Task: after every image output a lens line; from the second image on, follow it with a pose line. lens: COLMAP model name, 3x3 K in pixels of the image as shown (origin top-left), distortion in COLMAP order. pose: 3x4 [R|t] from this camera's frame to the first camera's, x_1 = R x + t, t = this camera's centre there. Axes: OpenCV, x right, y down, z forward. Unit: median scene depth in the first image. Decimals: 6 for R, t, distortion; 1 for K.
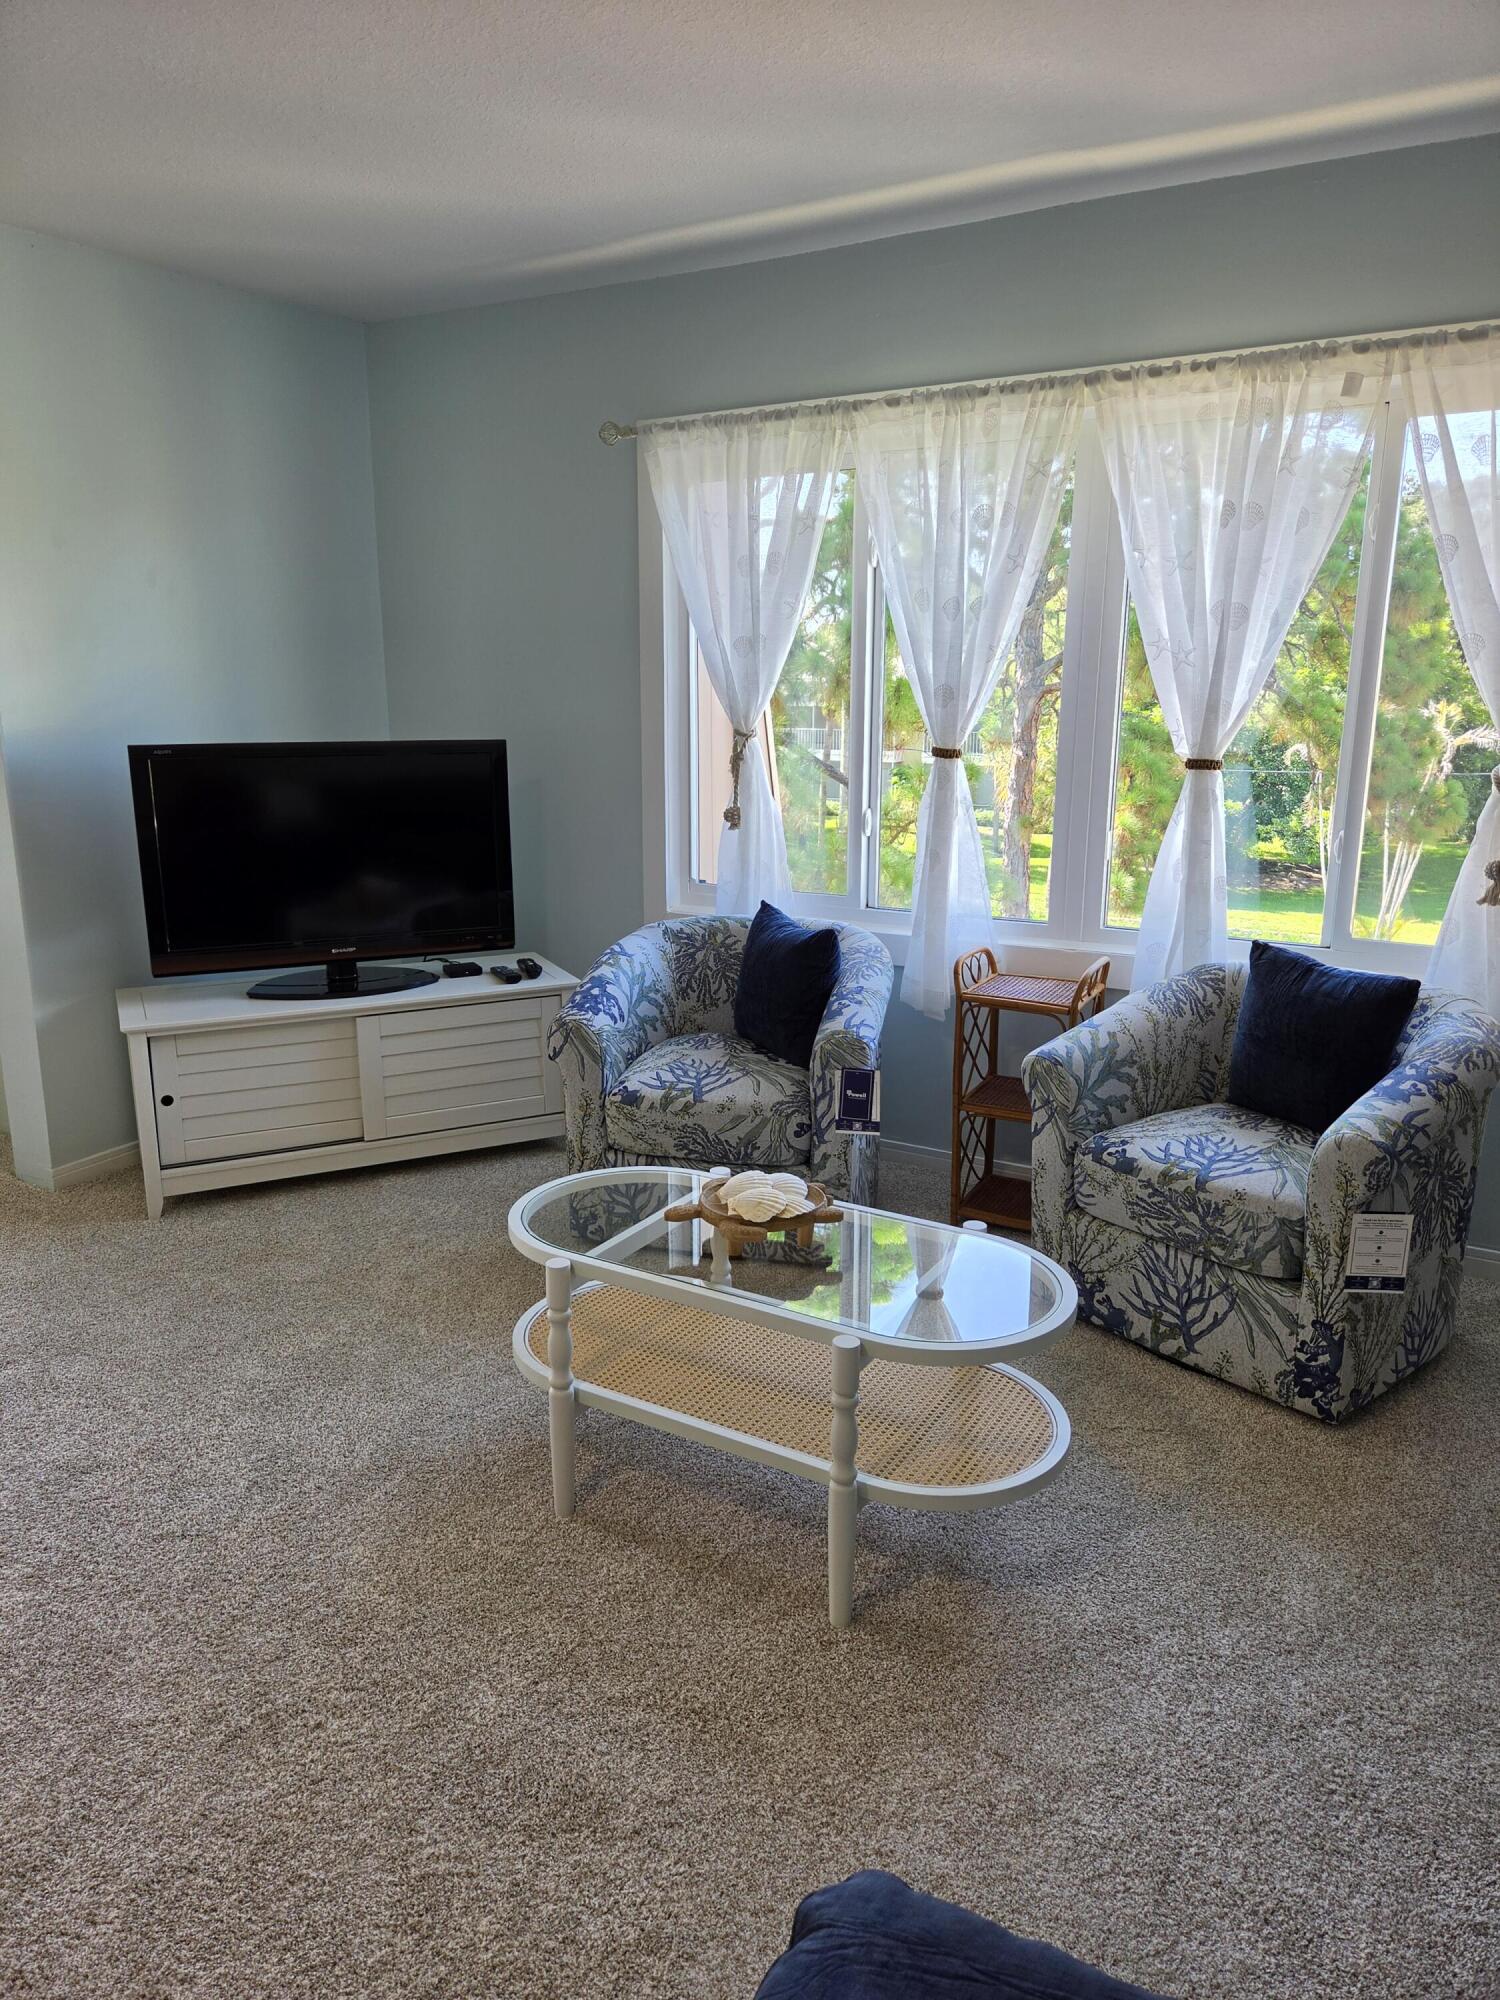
lens RADIAL K [[1345.7, 0, 756.2], [0, 1345.7, 986.2], [0, 0, 1]] dist [0.055623, -0.047637]
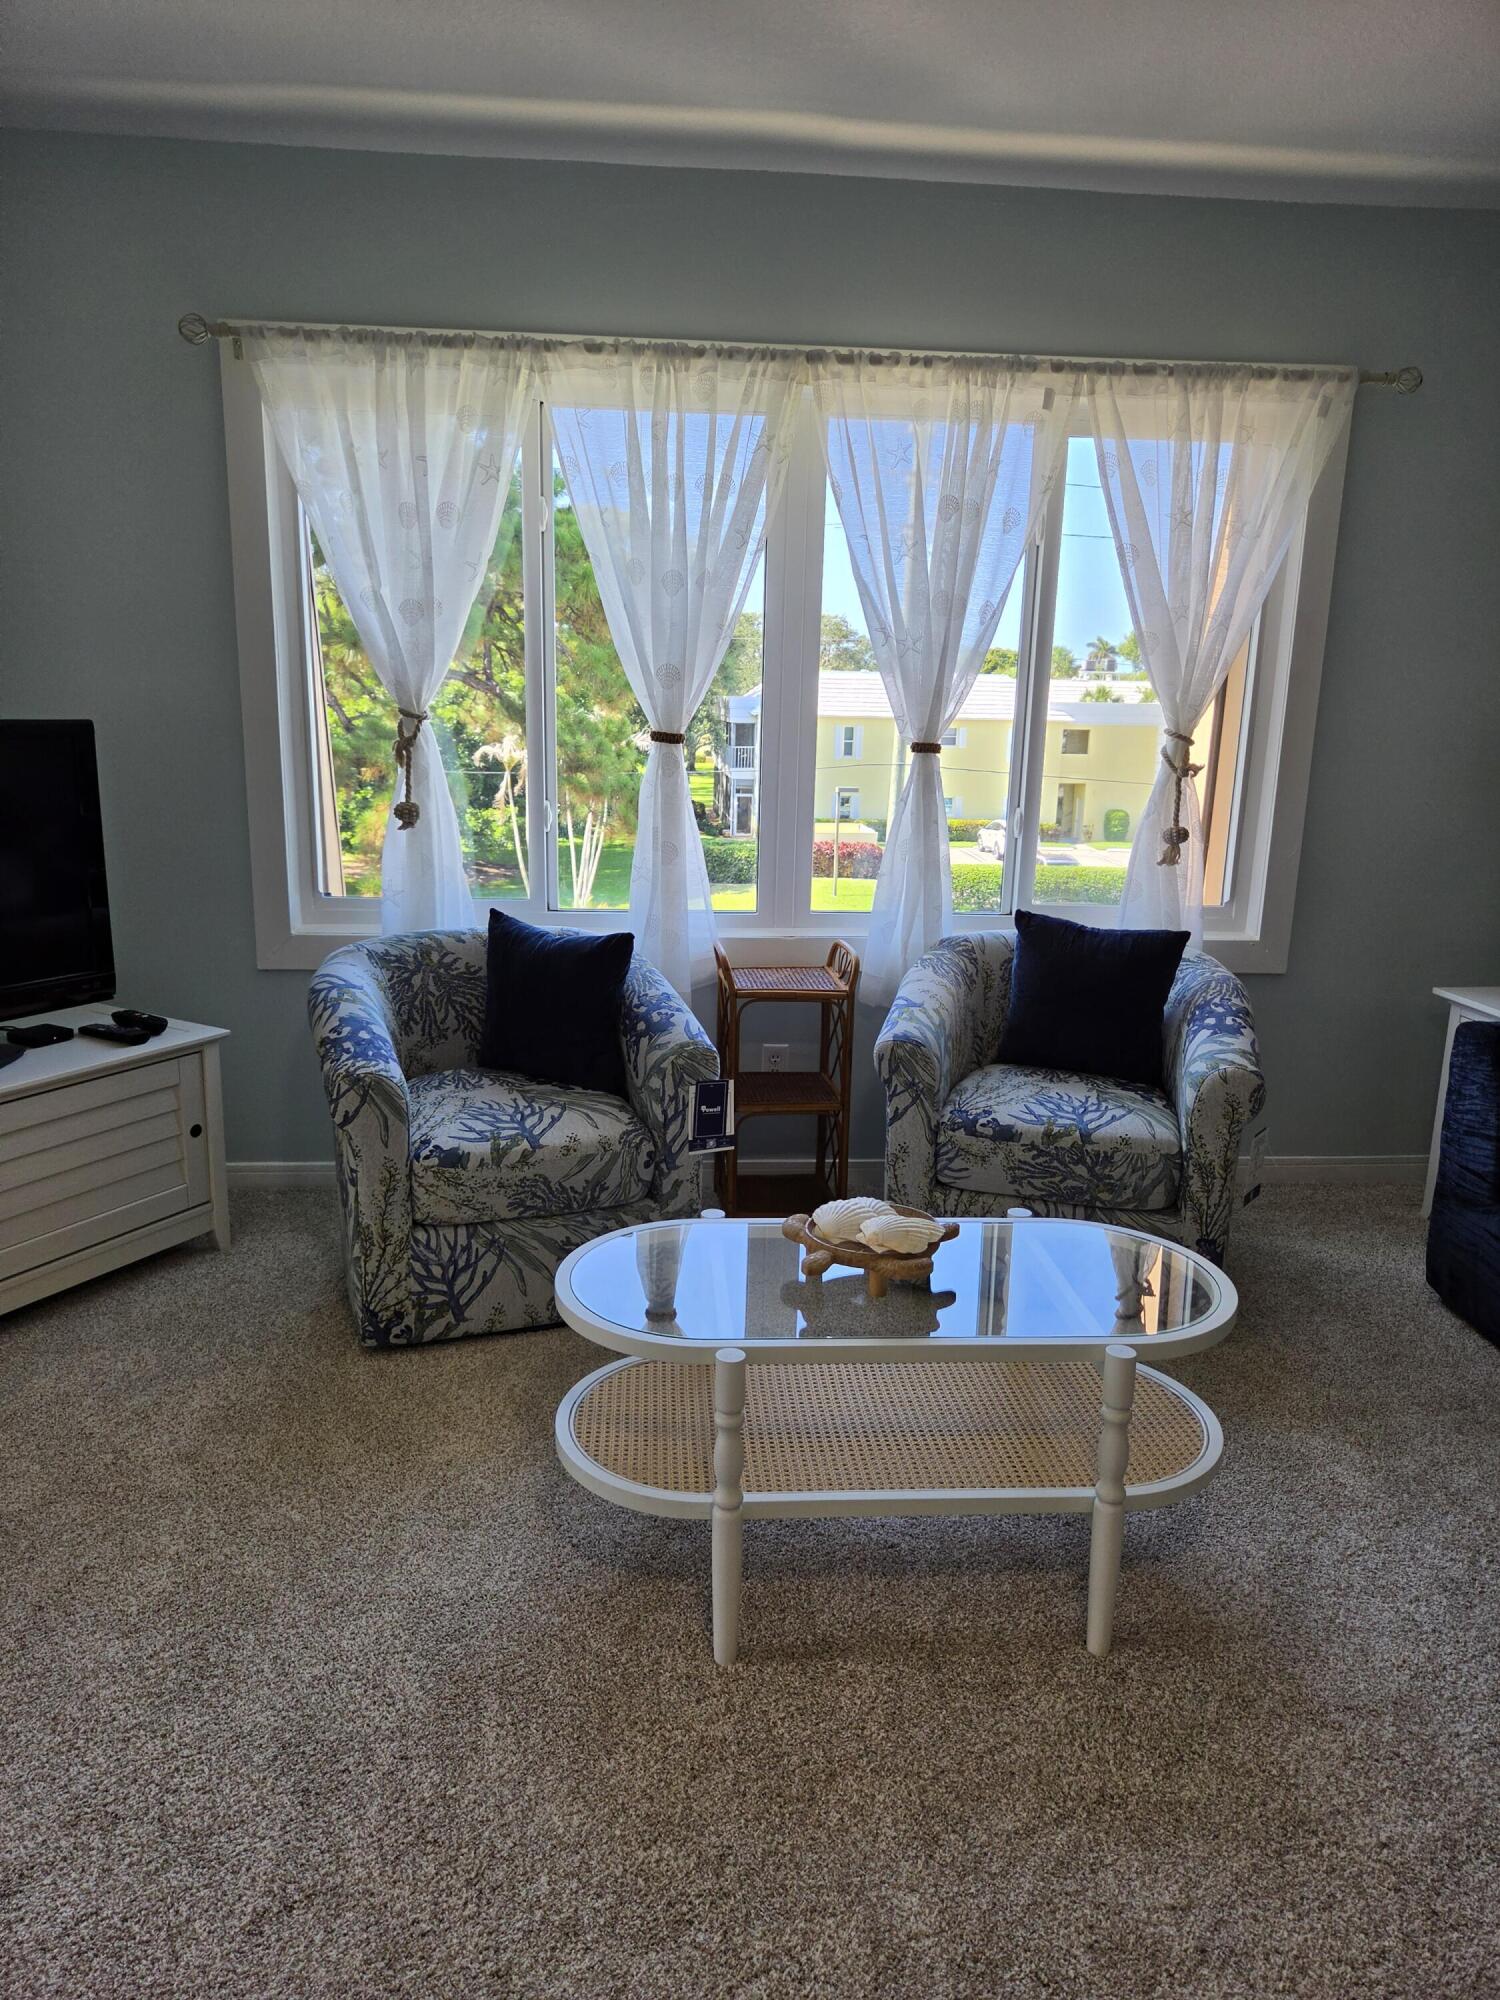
lens RADIAL K [[1345.7, 0, 731.5], [0, 1345.7, 994.9], [0, 0, 1]] dist [0.055623, -0.047637]
pose [[0.823336, -0.106551, 0.557463, -0.390132], [0.104613, 0.993881, 0.035459, -0.025869], [-0.557829, 0.029123, 0.829444, 0.219569]]
